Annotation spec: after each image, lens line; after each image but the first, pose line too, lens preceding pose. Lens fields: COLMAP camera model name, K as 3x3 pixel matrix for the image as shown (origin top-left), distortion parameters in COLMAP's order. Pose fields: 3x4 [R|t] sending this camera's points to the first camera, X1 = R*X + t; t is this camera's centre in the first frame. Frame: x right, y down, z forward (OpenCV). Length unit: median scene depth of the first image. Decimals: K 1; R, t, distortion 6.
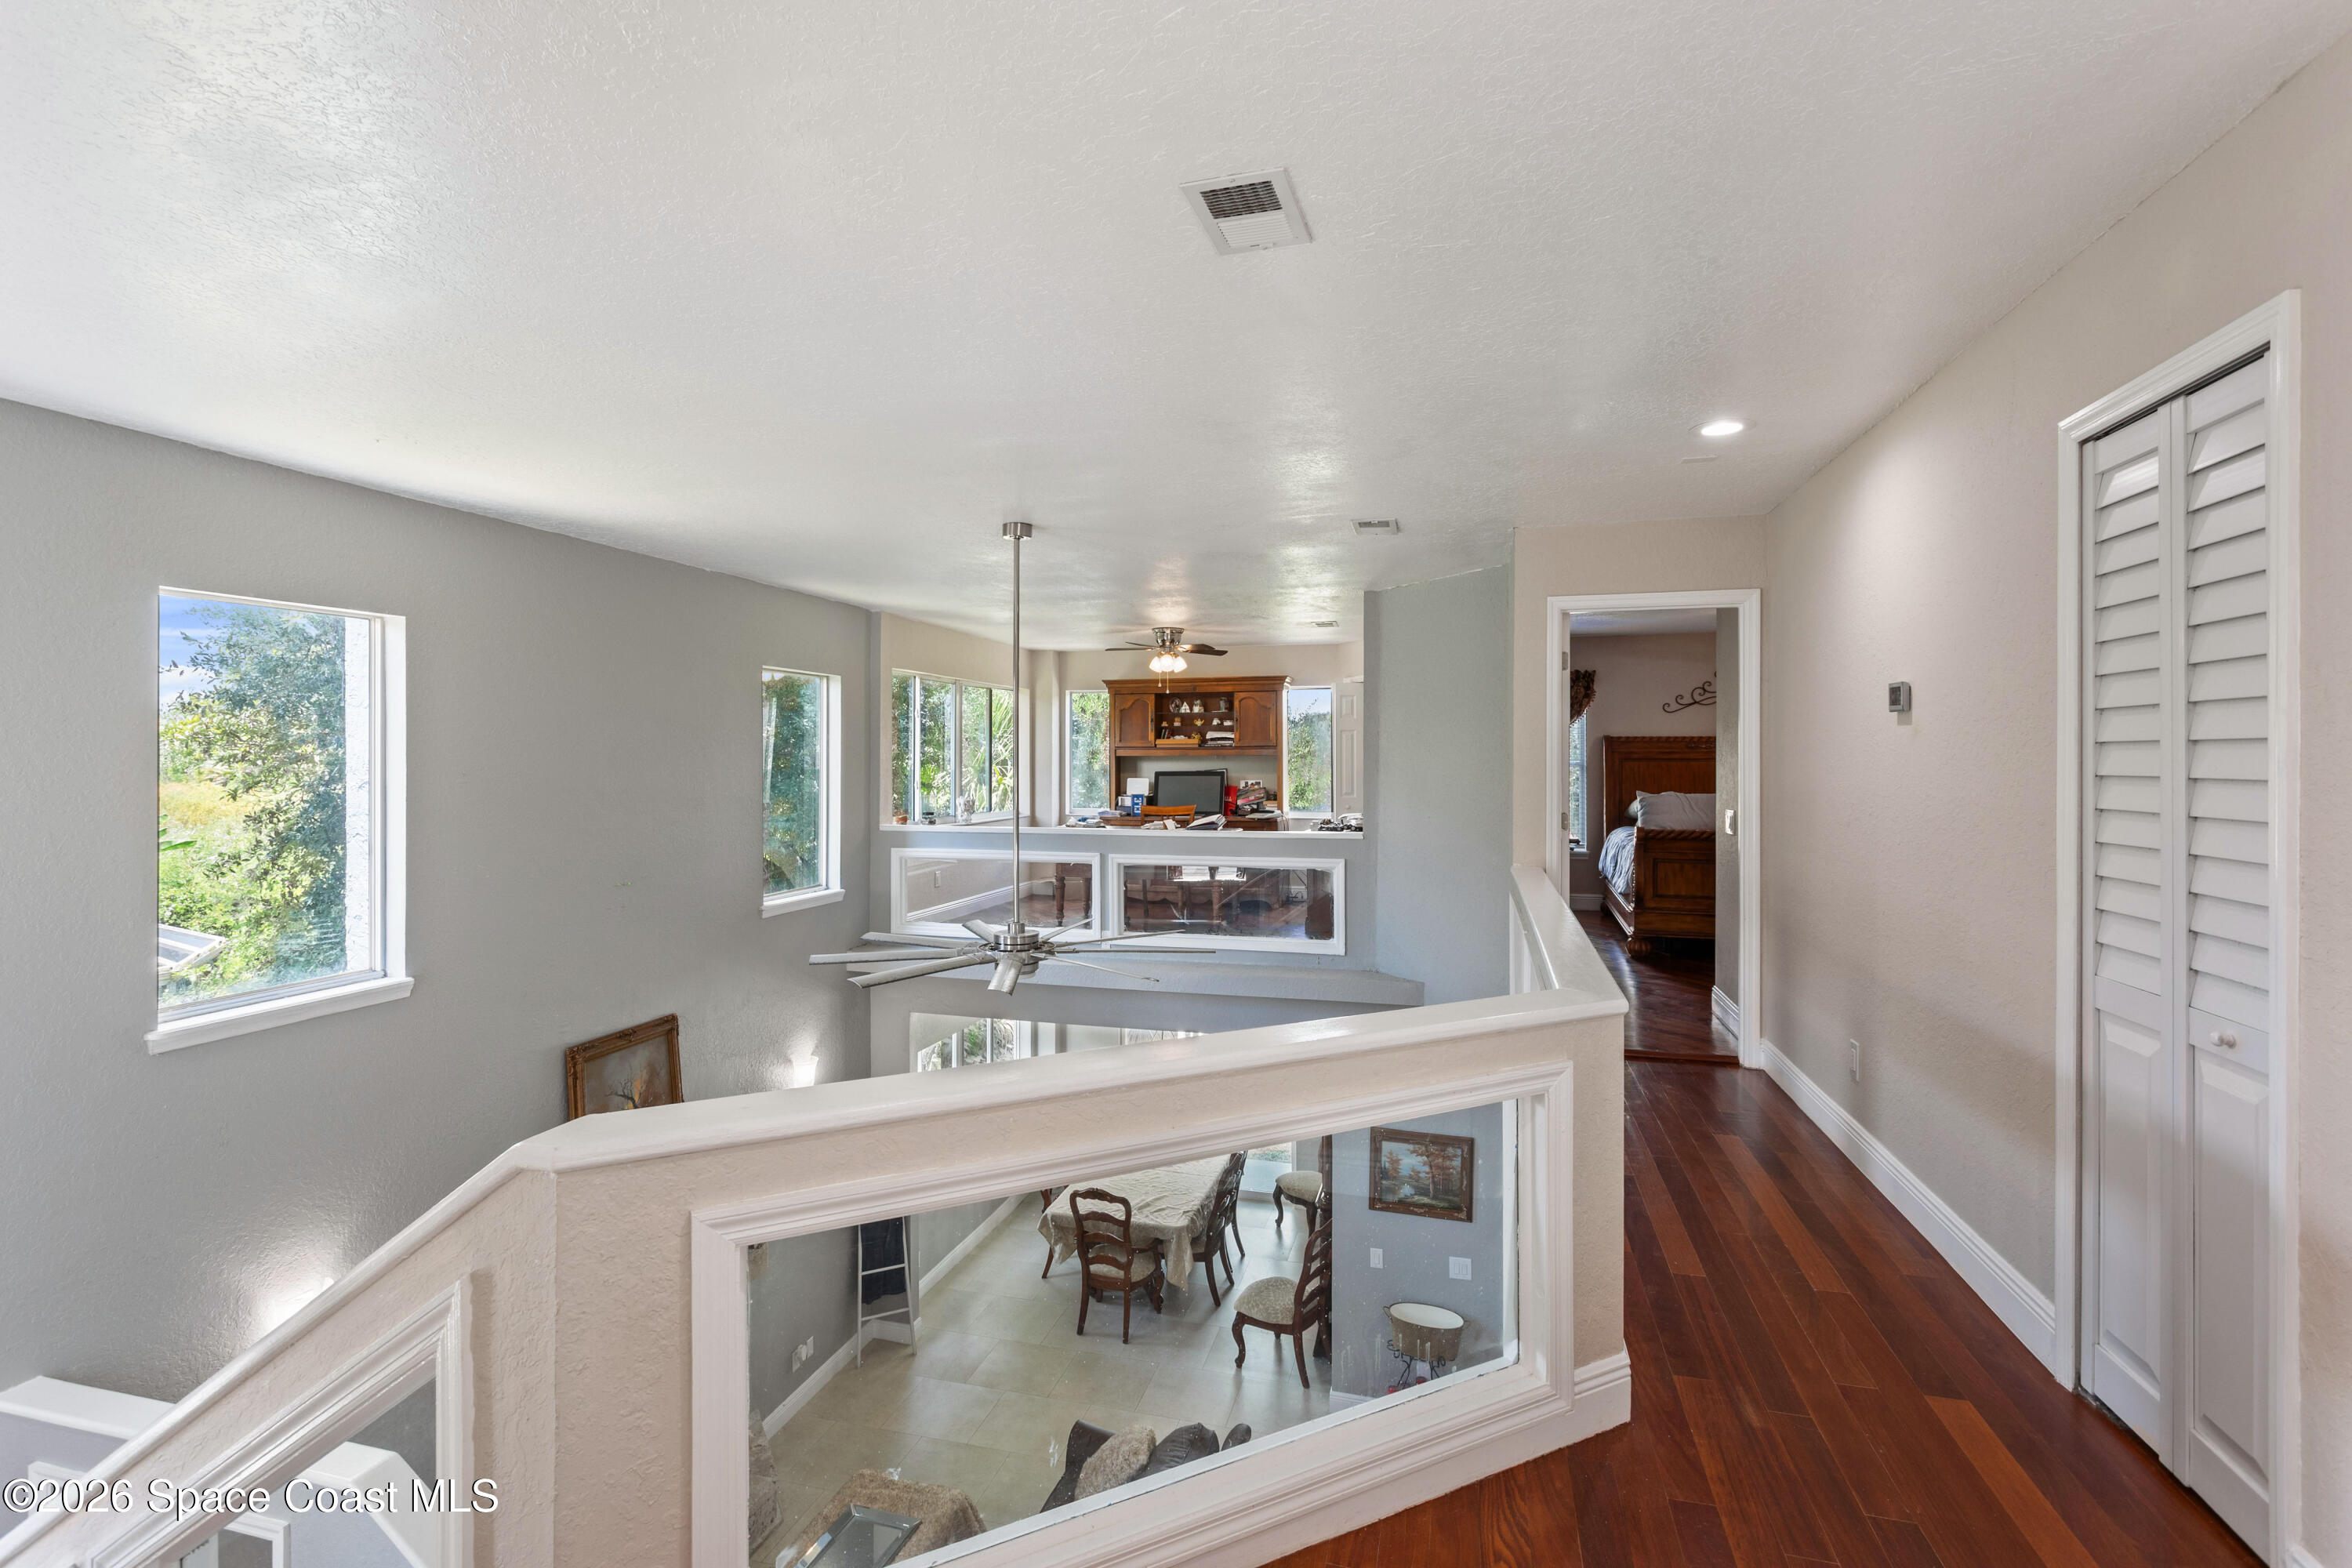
lens RADIAL K [[1109.0, 0, 1168.0], [0, 1109.0, 776.8], [0, 0, 1]] dist [-0.000132, 0.002474]
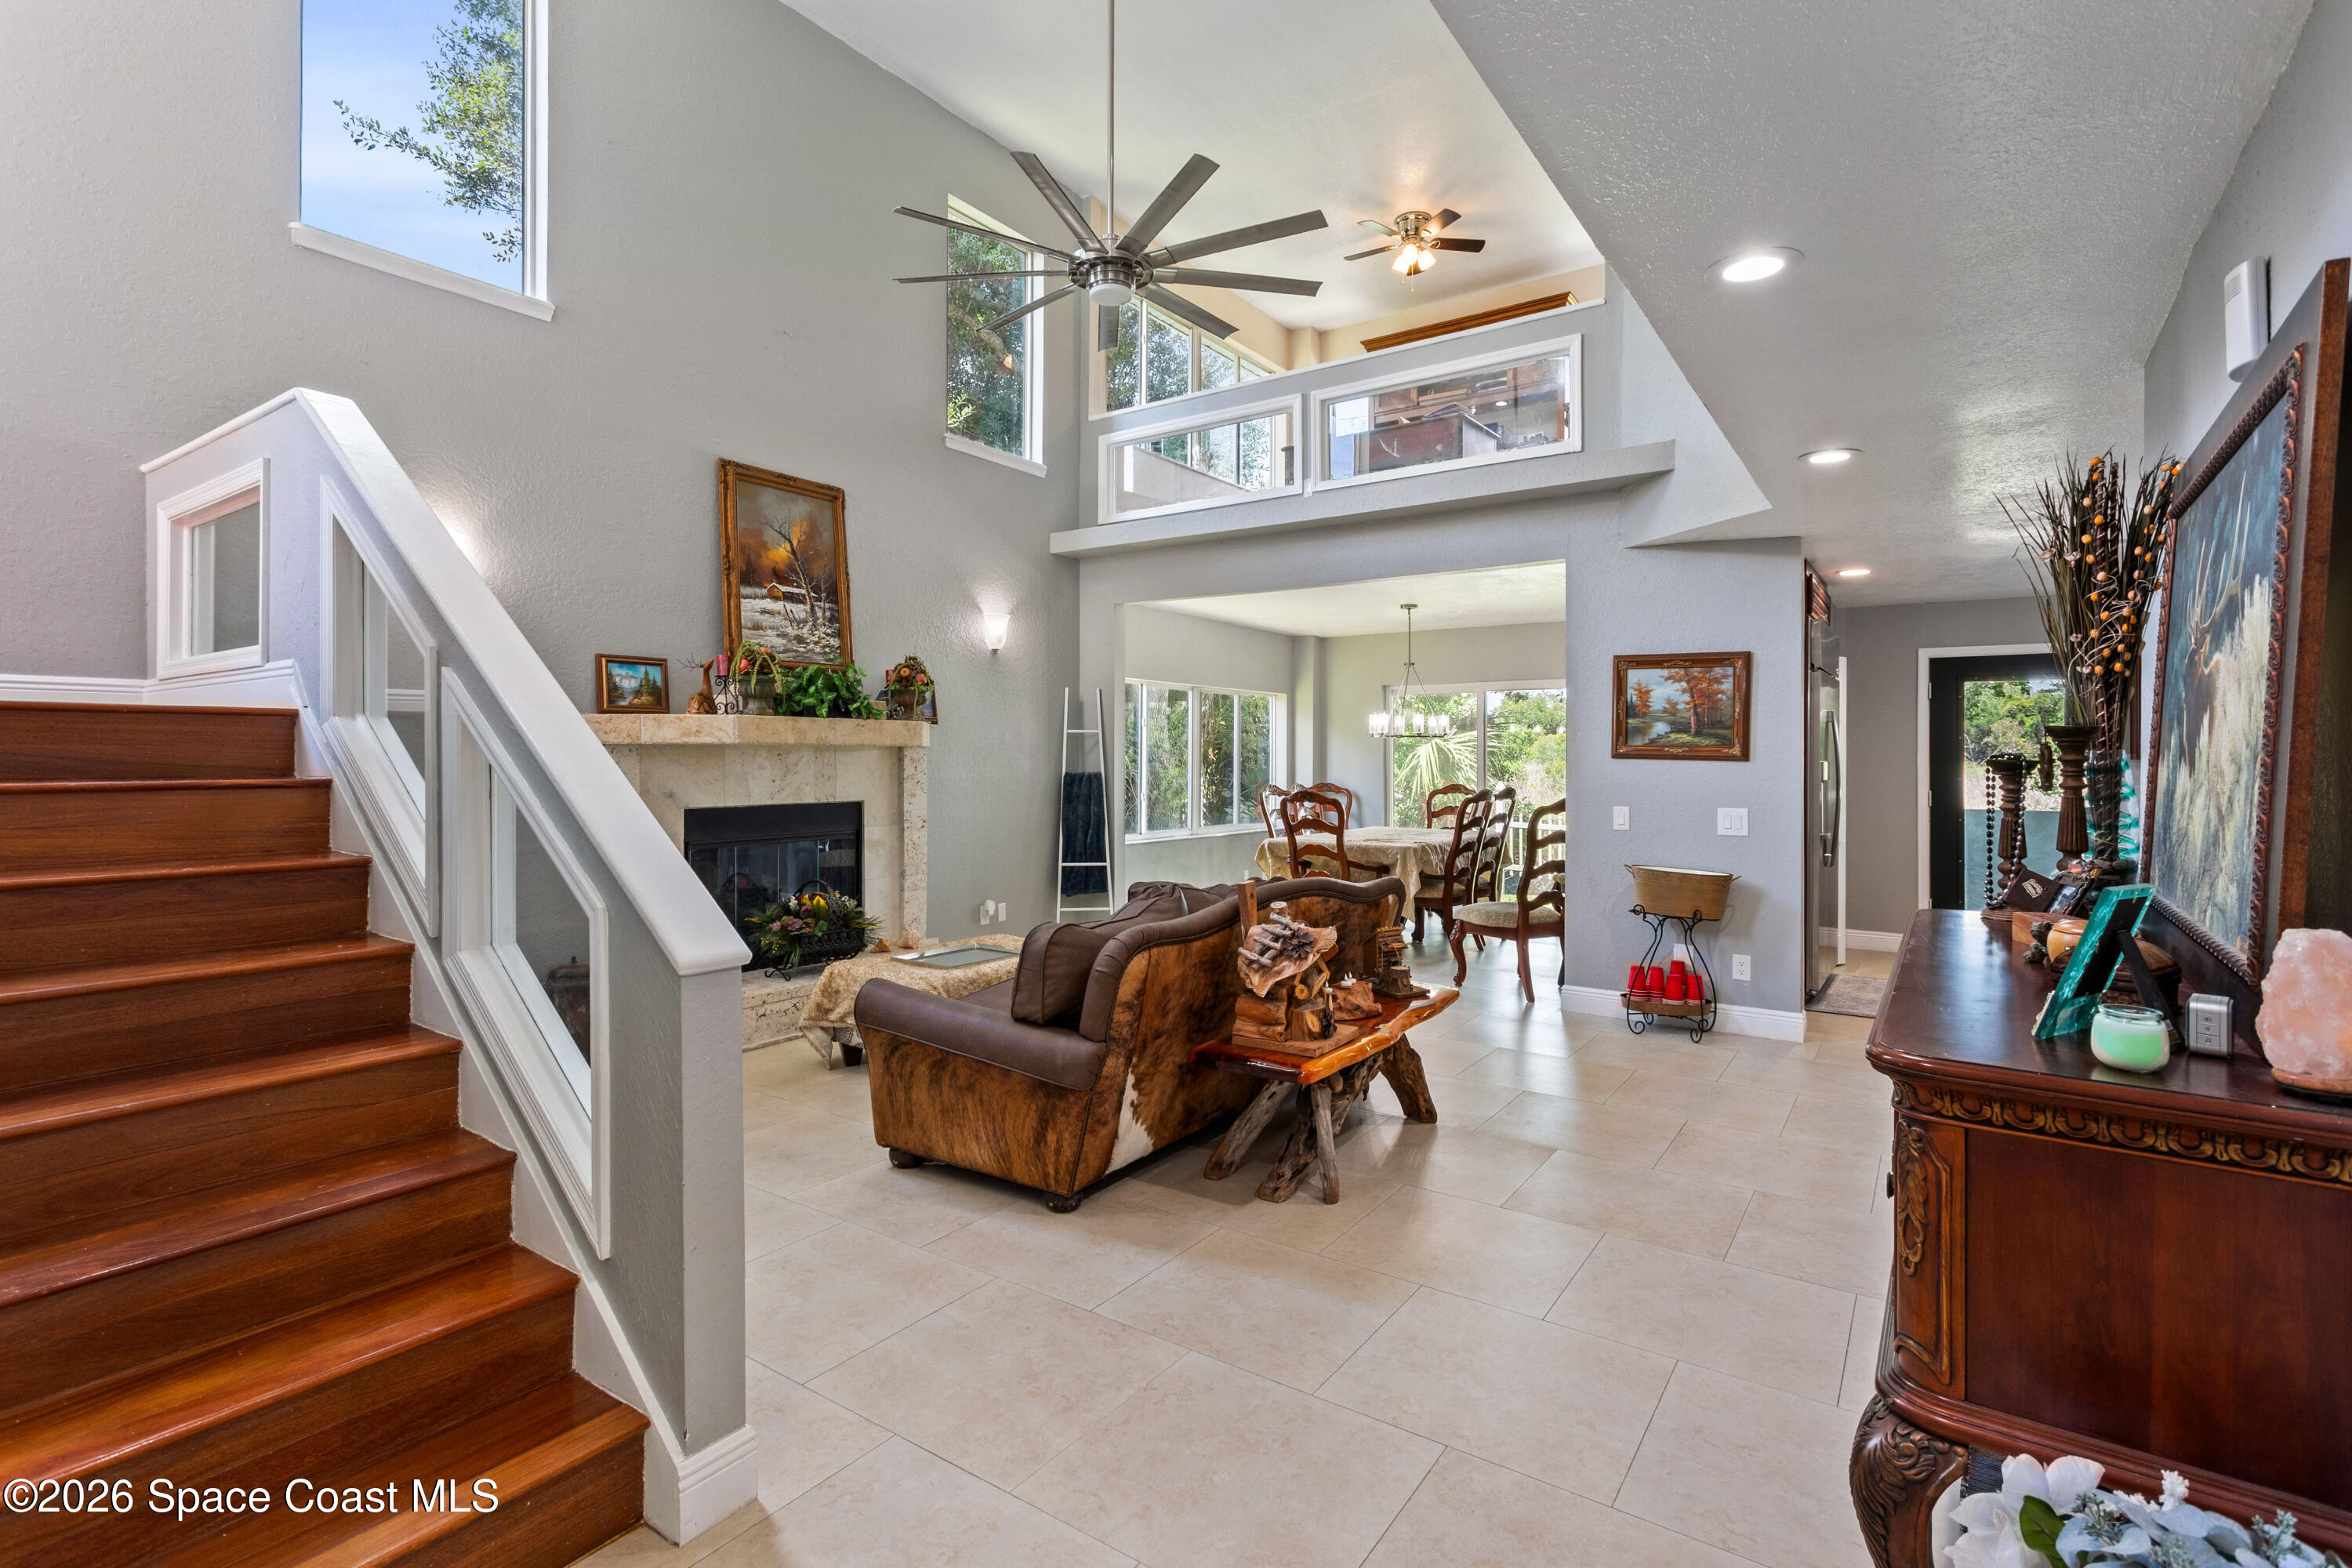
lens RADIAL K [[1109.0, 0, 1164.0], [0, 1109.0, 749.9], [0, 0, 1]] dist [-0.000132, 0.002474]
pose [[0.937825, -0.001318, -0.347105, 0.138794], [-0.007085, 0.999712, -0.022939, 0.359126], [0.347035, 0.023972, 0.937546, 0.118523]]
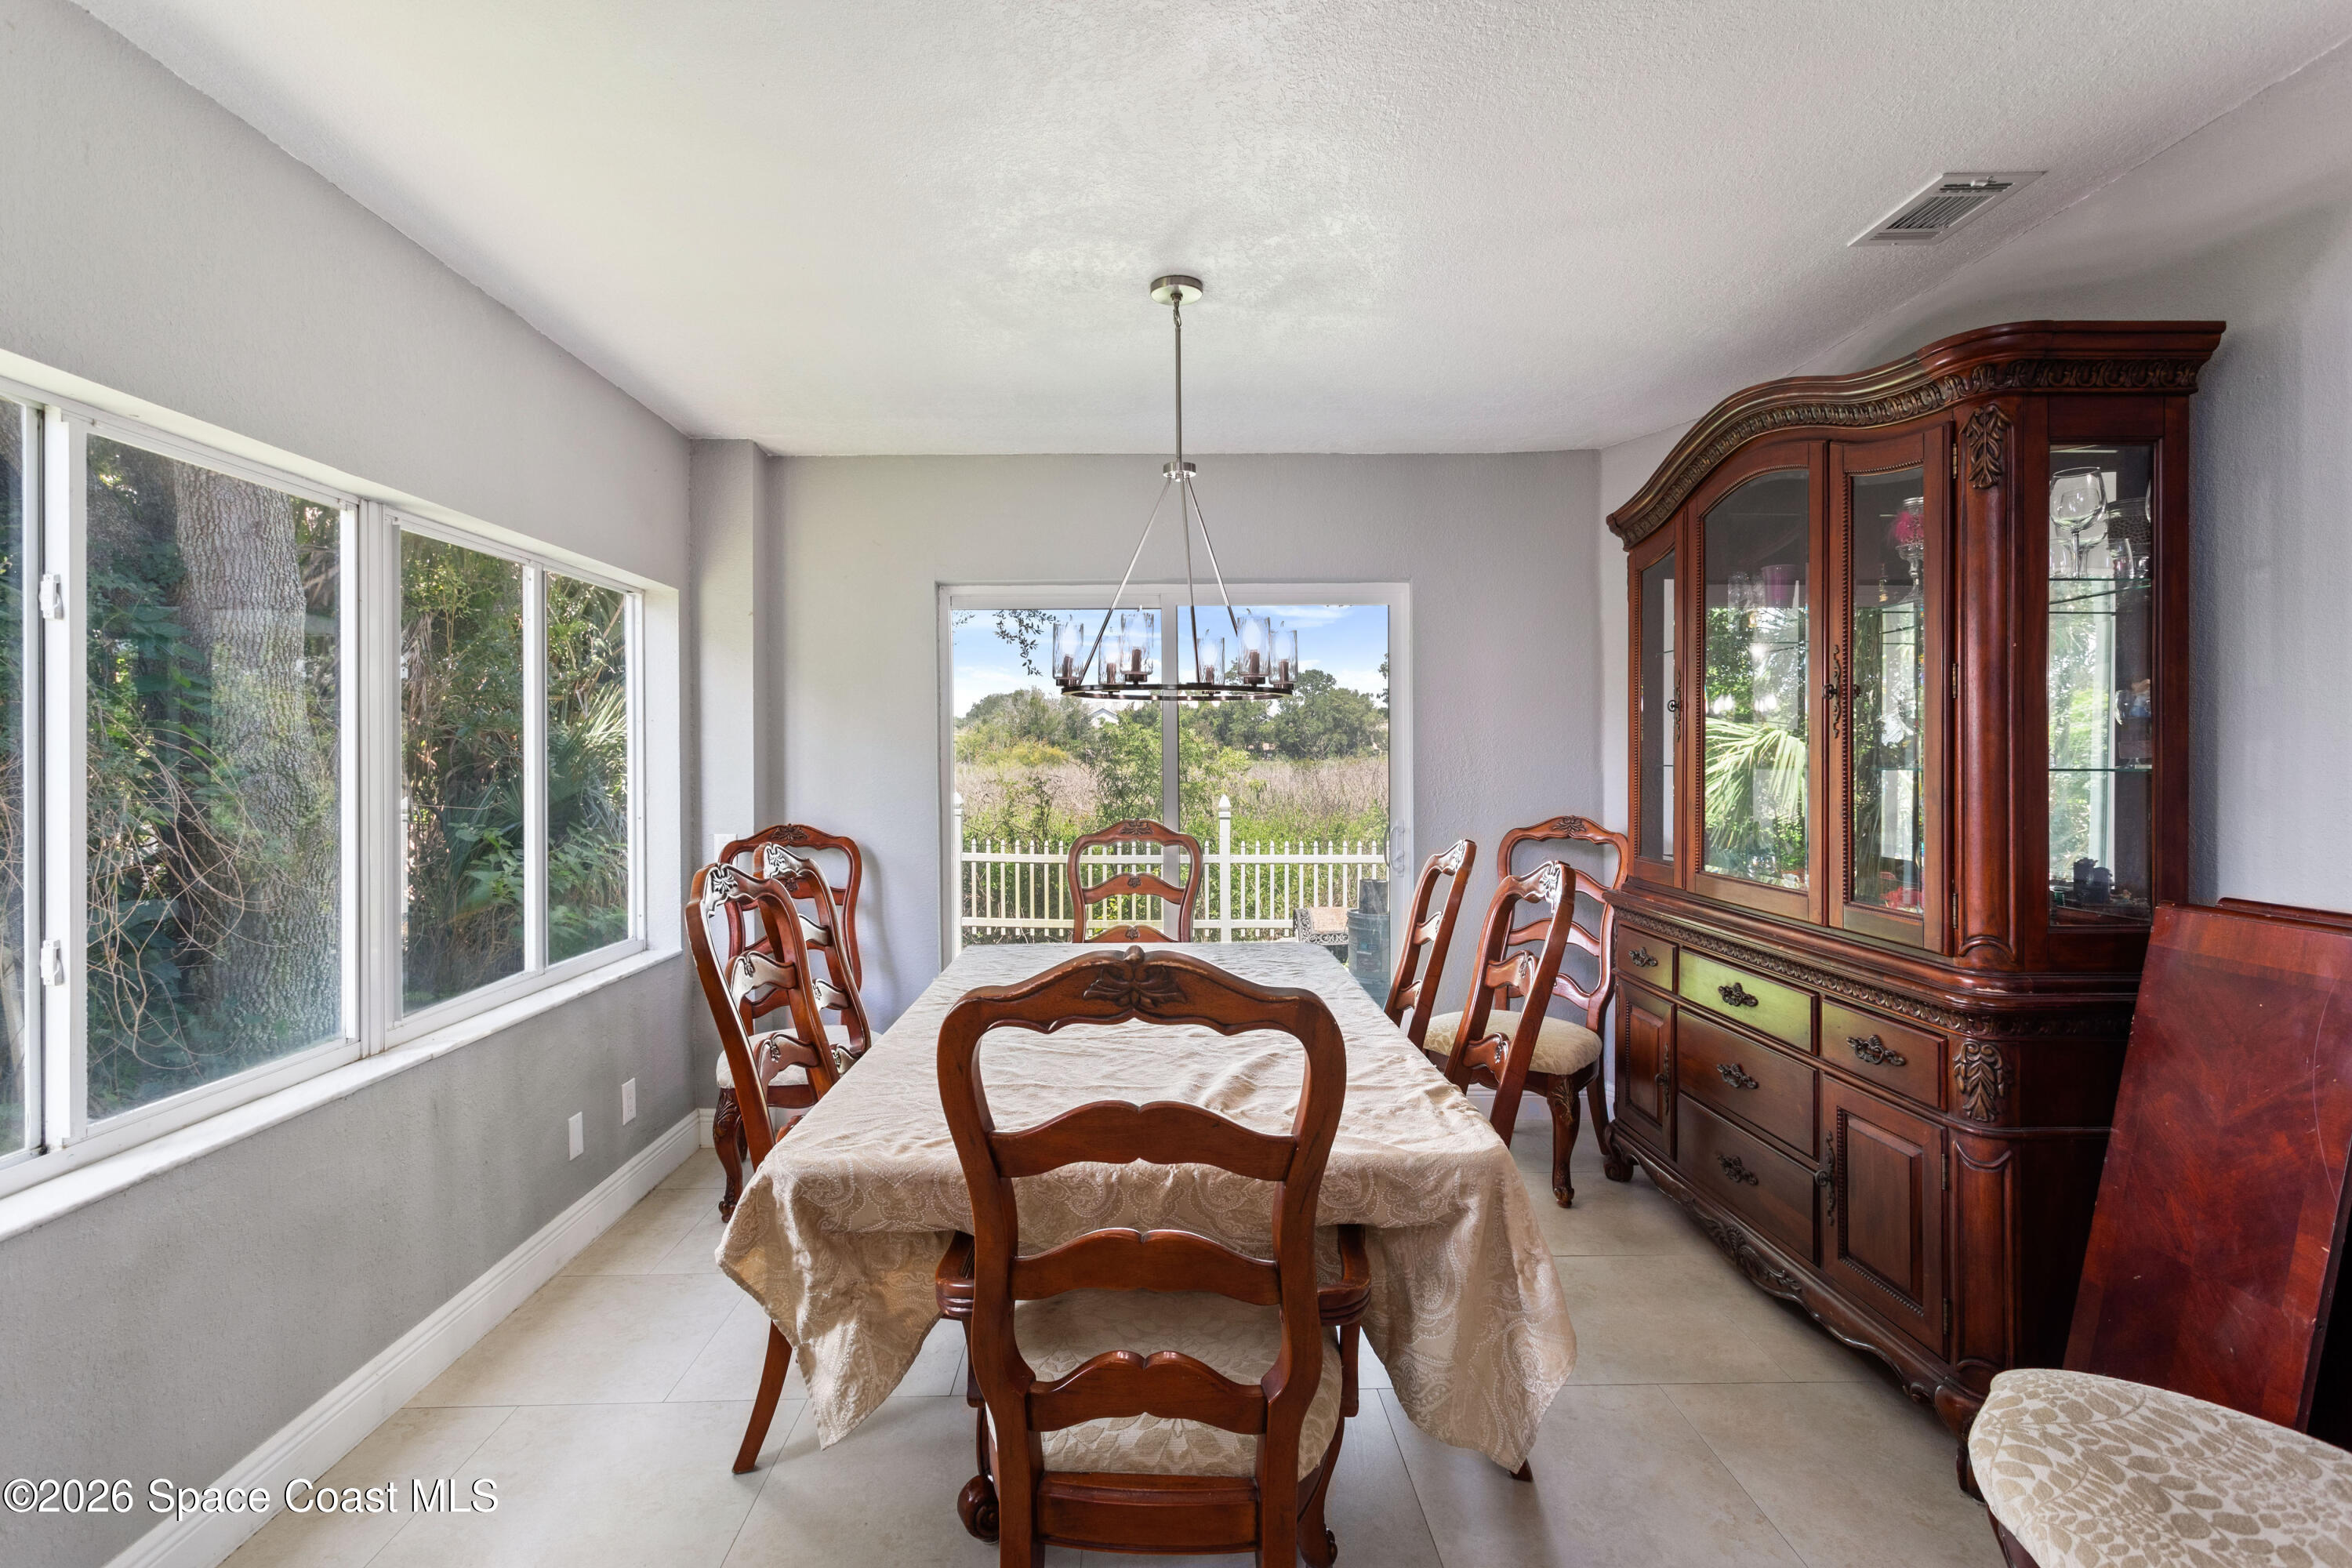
lens RADIAL K [[1109.0, 0, 1165.0], [0, 1109.0, 771.2], [0, 0, 1]] dist [-0.000132, 0.002474]
pose [[0.961038, -0.004156, 0.276387, -0.103247], [0.005968, 0.999966, -0.005717, 0.347541], [-0.276354, 0.007144, 0.961030, 0.849569]]
